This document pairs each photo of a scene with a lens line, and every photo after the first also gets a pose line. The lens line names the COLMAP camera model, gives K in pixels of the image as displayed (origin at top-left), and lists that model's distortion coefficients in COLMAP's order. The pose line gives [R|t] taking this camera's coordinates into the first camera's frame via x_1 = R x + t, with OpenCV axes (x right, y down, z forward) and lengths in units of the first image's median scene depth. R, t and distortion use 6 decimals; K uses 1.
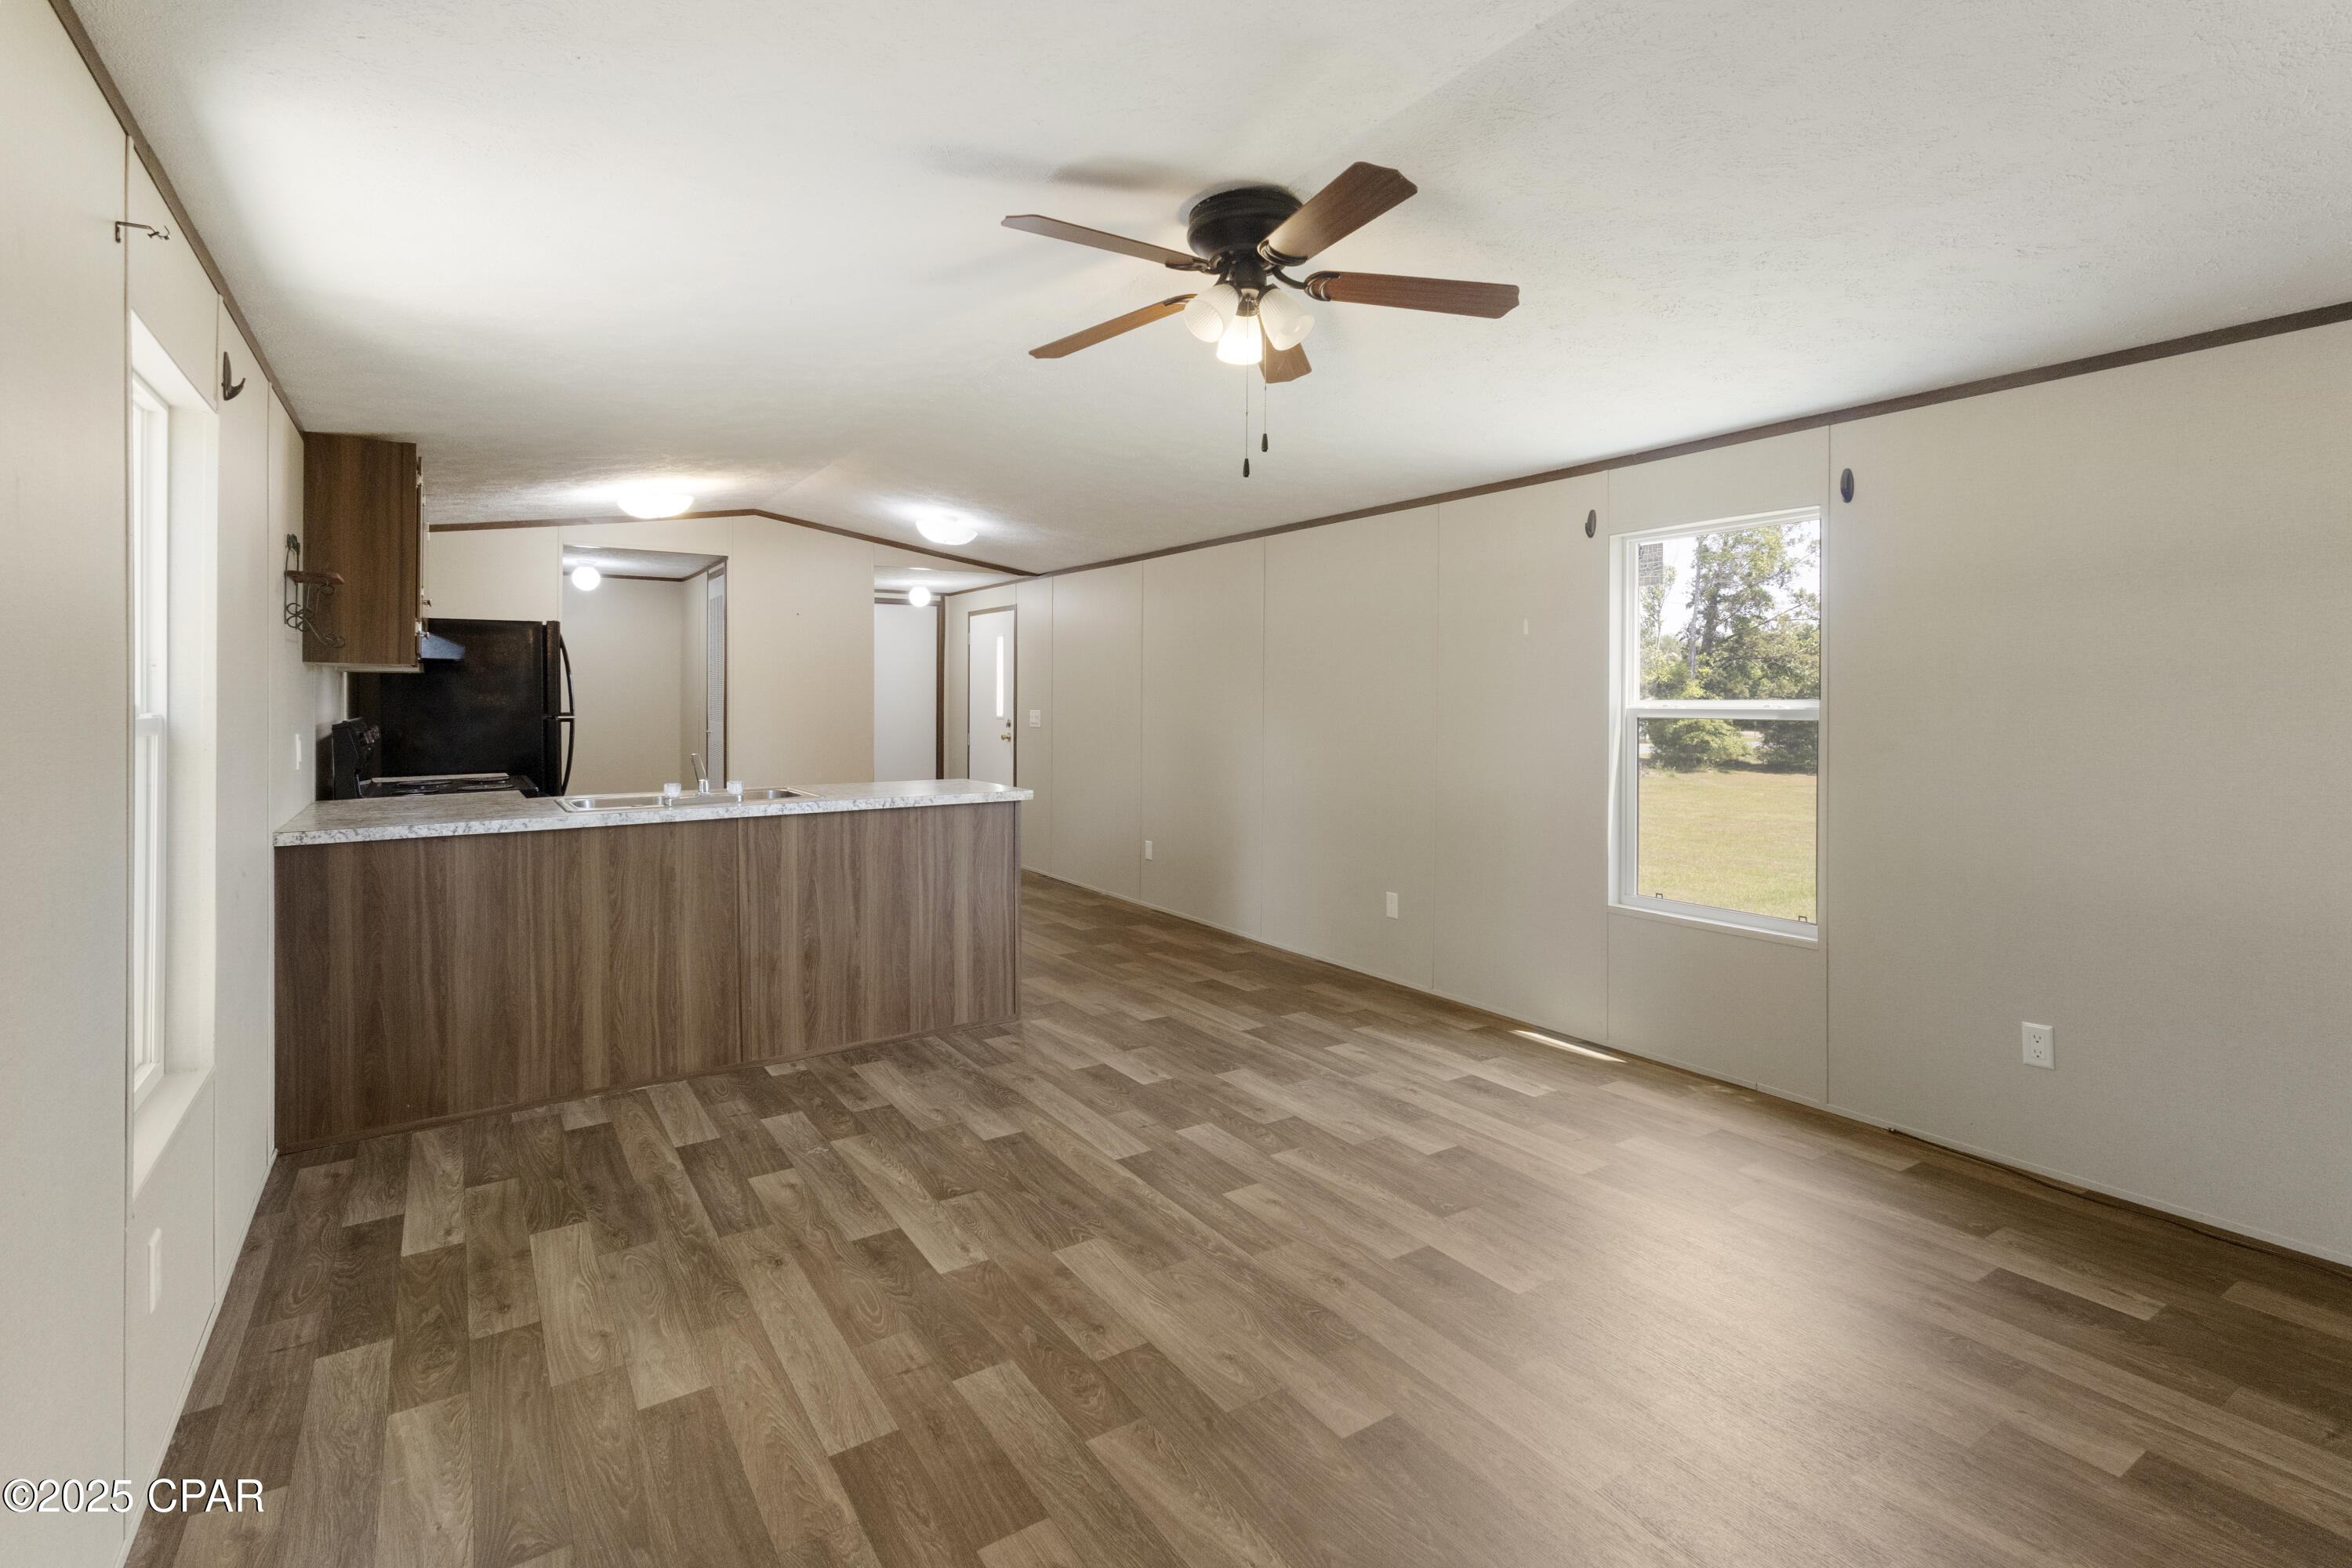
lens RADIAL K [[1117.3, 0, 1172.2], [0, 1117.3, 718.7], [0, 0, 1]] dist [0.000340, 0.000657]
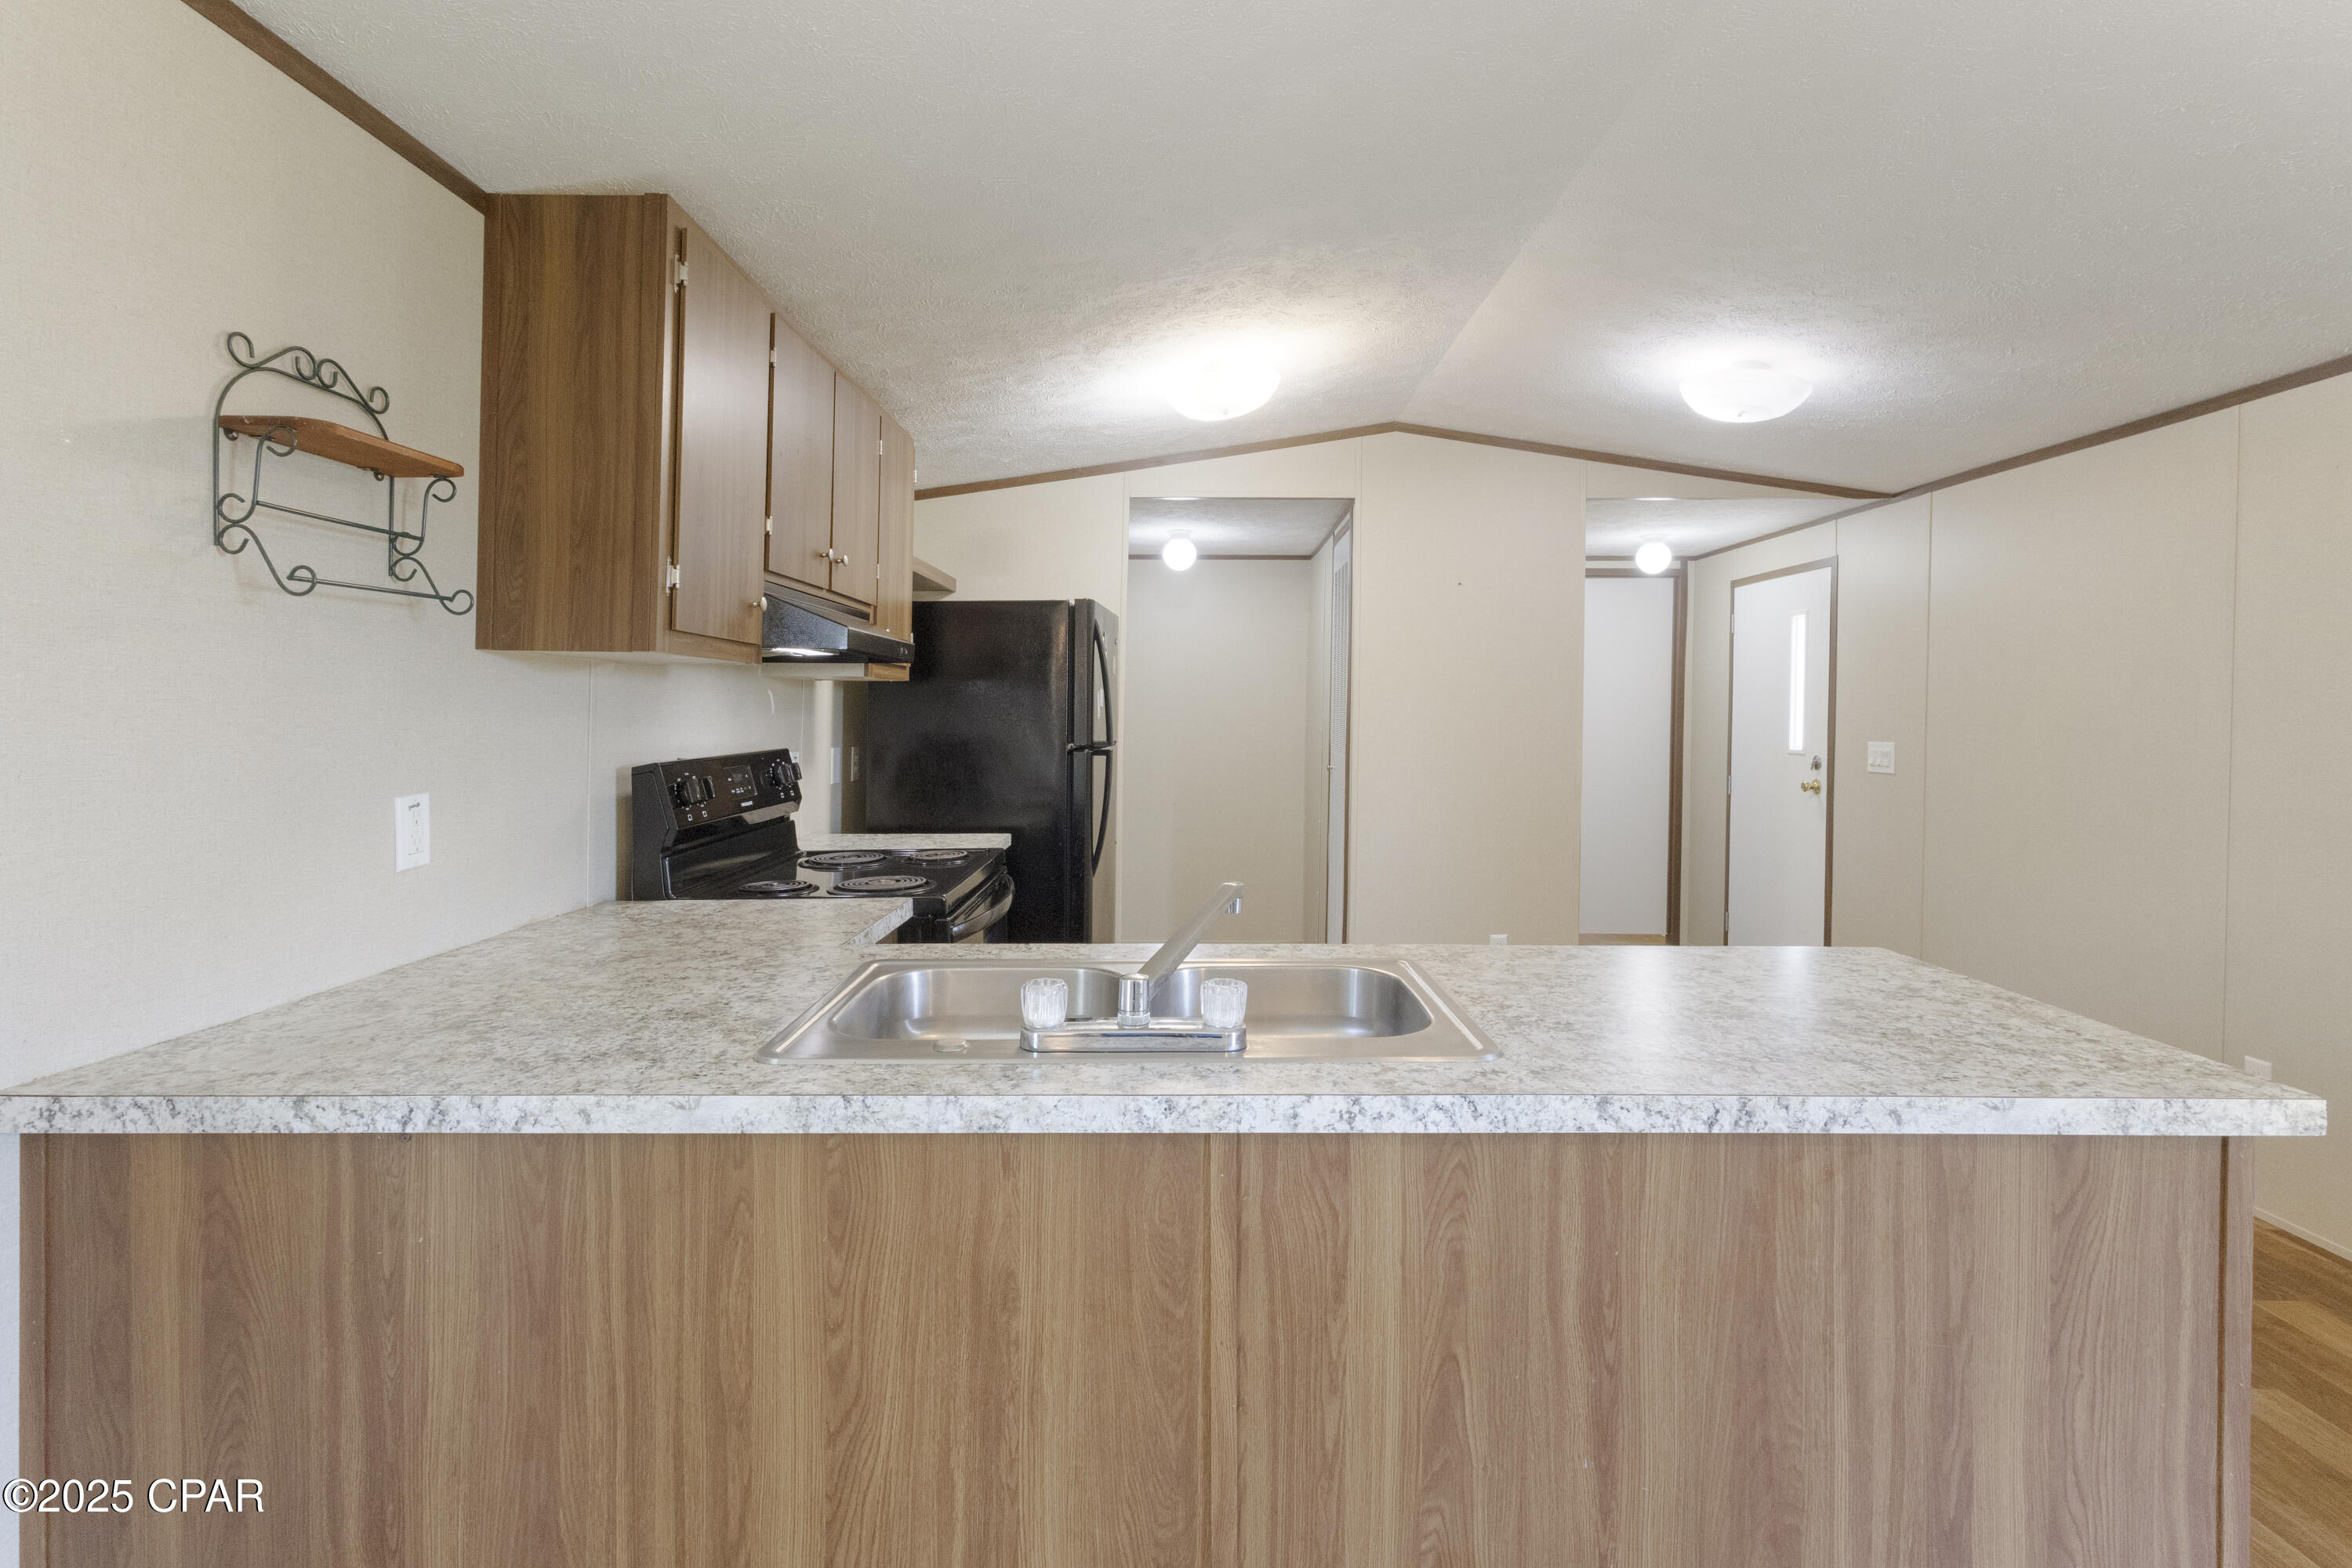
lens RADIAL K [[1094.6, 0, 1179.3], [0, 1094.6, 730.5], [0, 0, 1]] dist [0.002483, 0.000977]
pose [[0.831884, 0.010376, -0.554853, -0.228967], [-0.013002, 0.999915, -0.000795, -0.017289], [0.554798, 0.007875, 0.831948, 0.737330]]
